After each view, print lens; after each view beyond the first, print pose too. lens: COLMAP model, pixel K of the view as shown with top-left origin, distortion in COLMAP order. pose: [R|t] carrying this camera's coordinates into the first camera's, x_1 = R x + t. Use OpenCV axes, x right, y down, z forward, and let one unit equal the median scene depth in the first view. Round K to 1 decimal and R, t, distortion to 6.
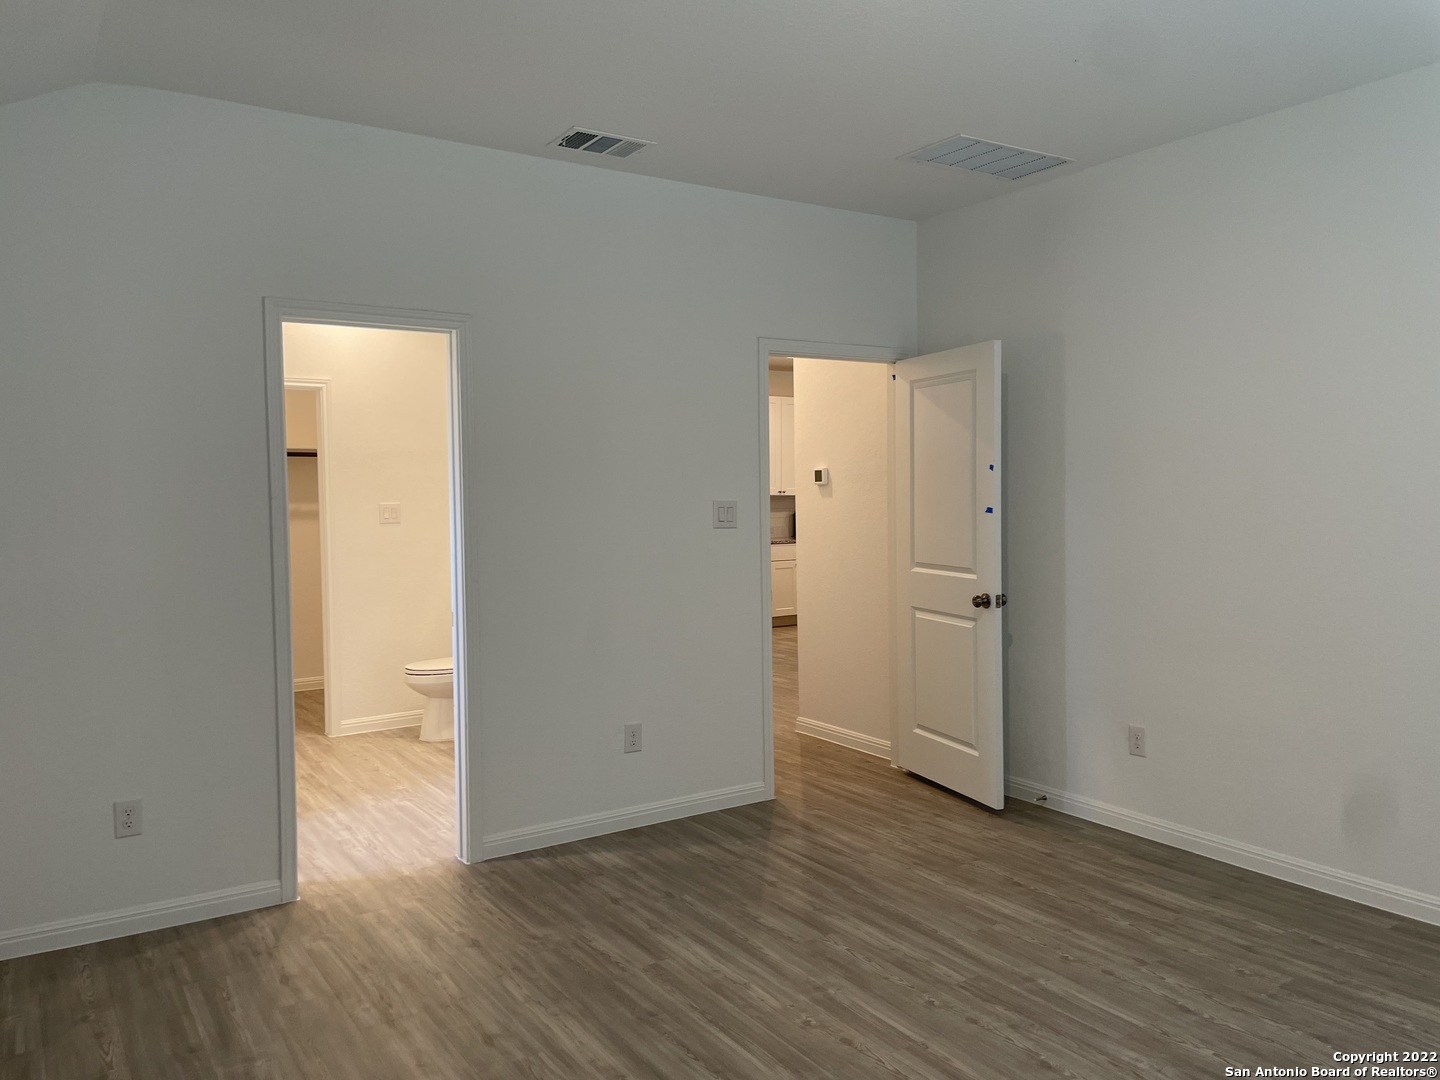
lens RADIAL K [[1088.3, 0, 733.7], [0, 1088.3, 525.6], [0, 0, 1]] dist [0.089014, -0.110075]
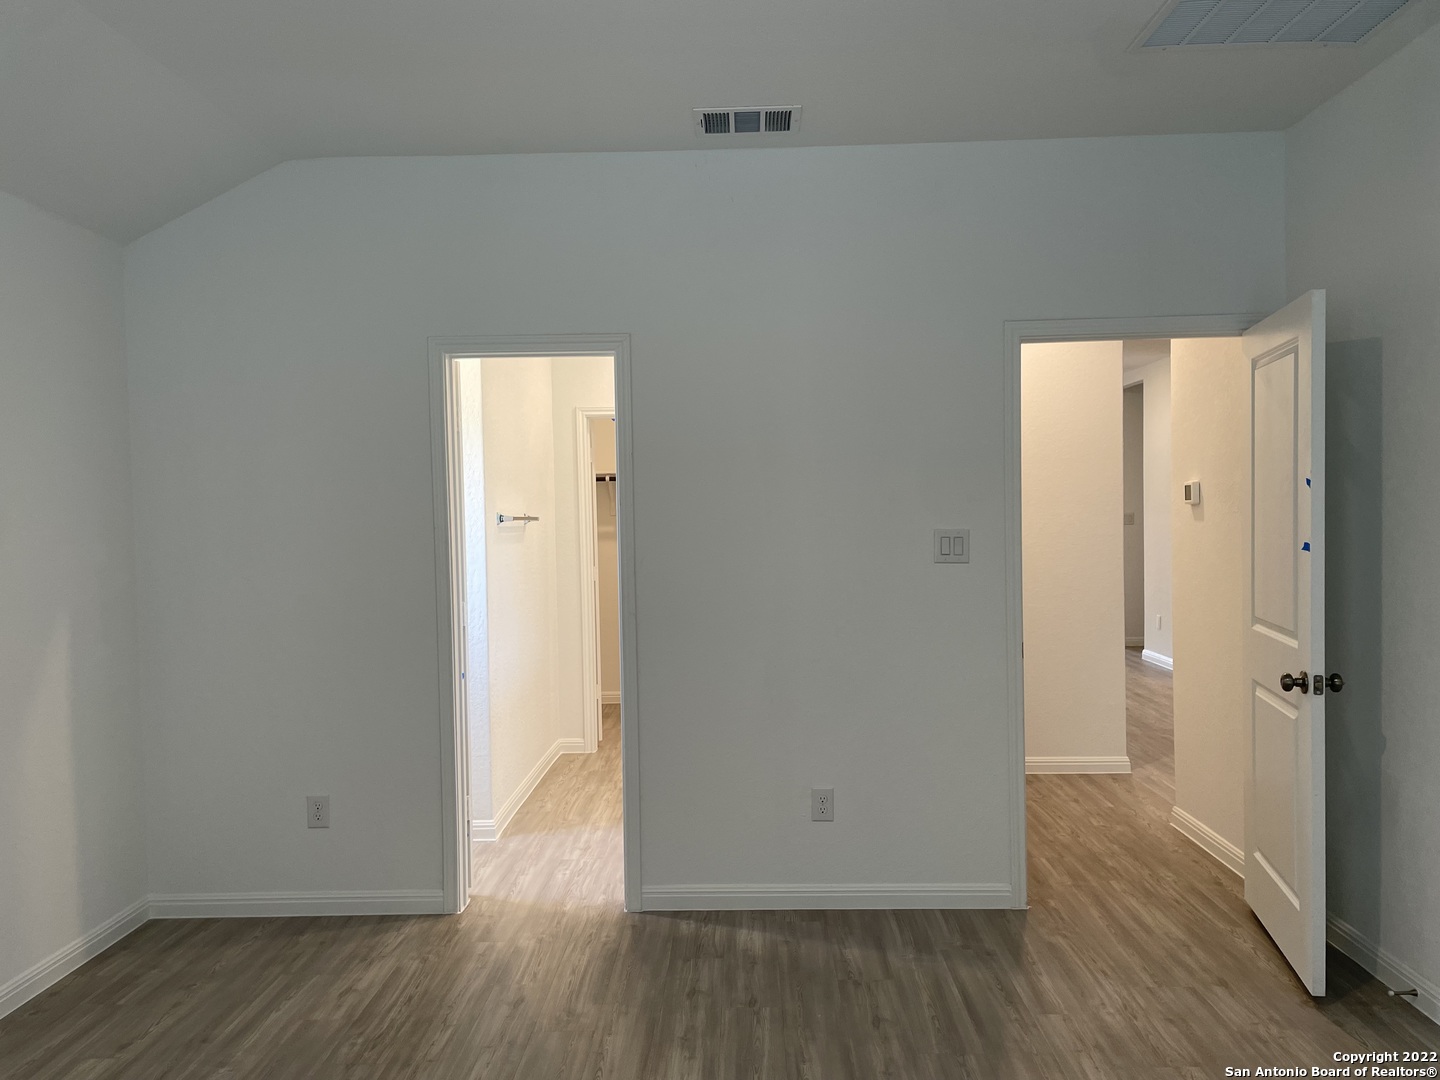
lens RADIAL K [[1088.3, 0, 713.1], [0, 1088.3, 547.5], [0, 0, 1]] dist [0.089014, -0.110075]
pose [[0.815545, 0.016407, -0.578461, 0.362963], [-0.009877, 0.999847, 0.014433, -0.021855], [0.578609, -0.006057, 0.815583, 0.268841]]
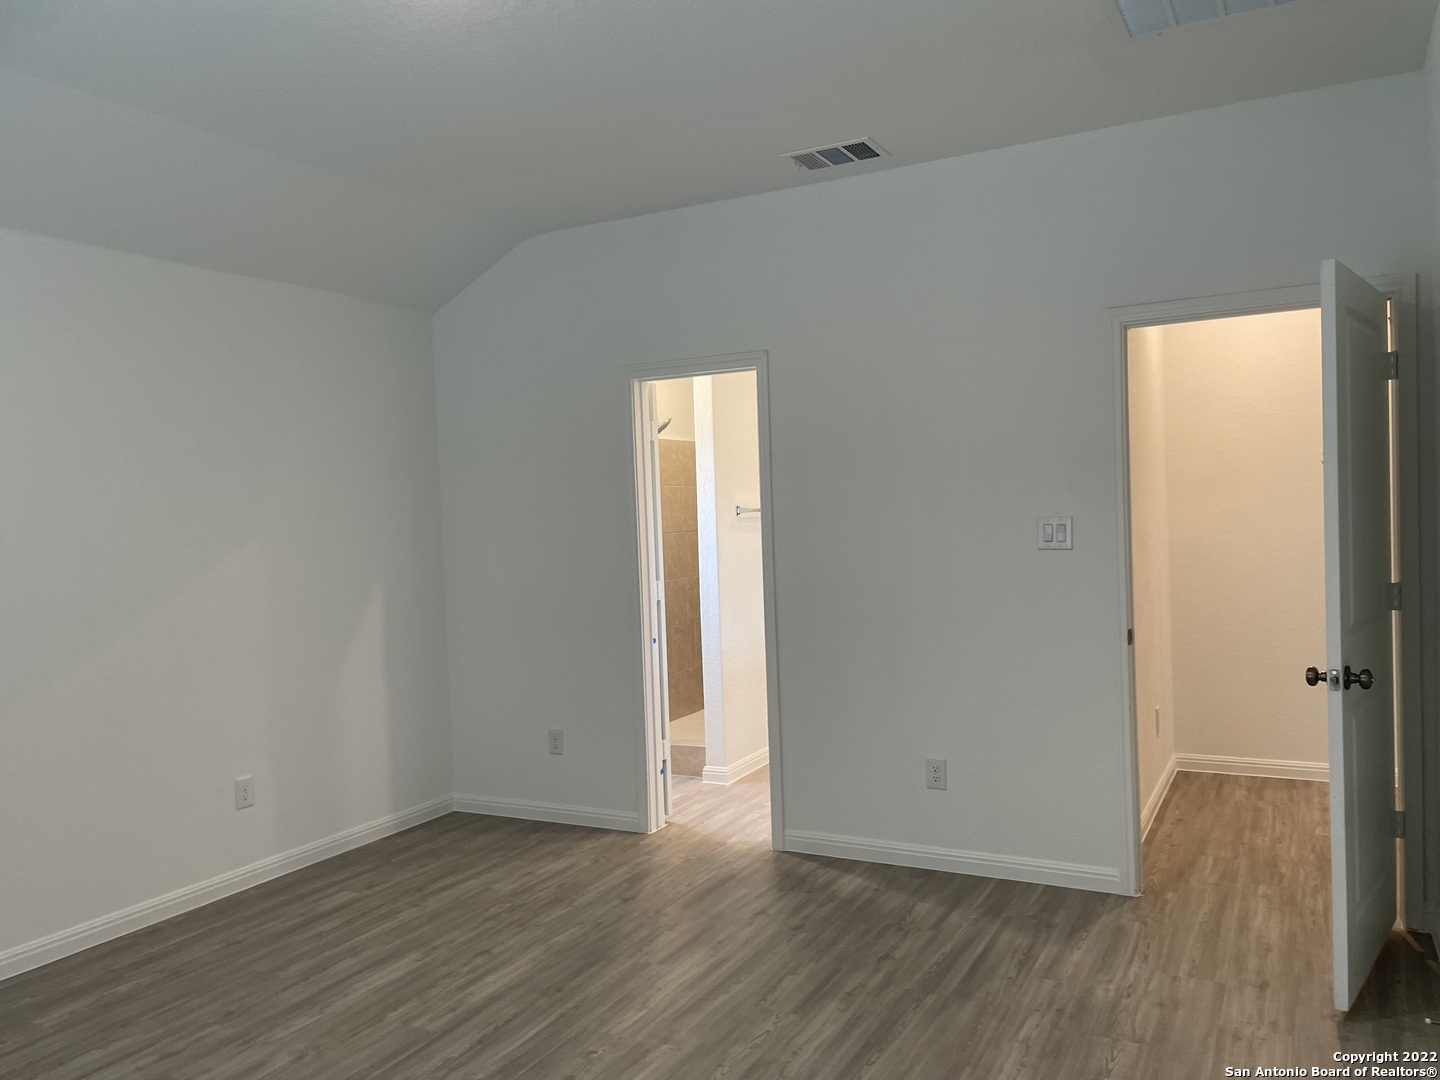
lens RADIAL K [[1088.3, 0, 730.8], [0, 1088.3, 546.7], [0, 0, 1]] dist [0.089014, -0.110075]
pose [[0.478761, 0.024752, -0.877597, 0.692611], [0.001973, 0.999570, 0.029268, -0.028367], [0.877943, -0.015744, 0.478506, 0.439651]]
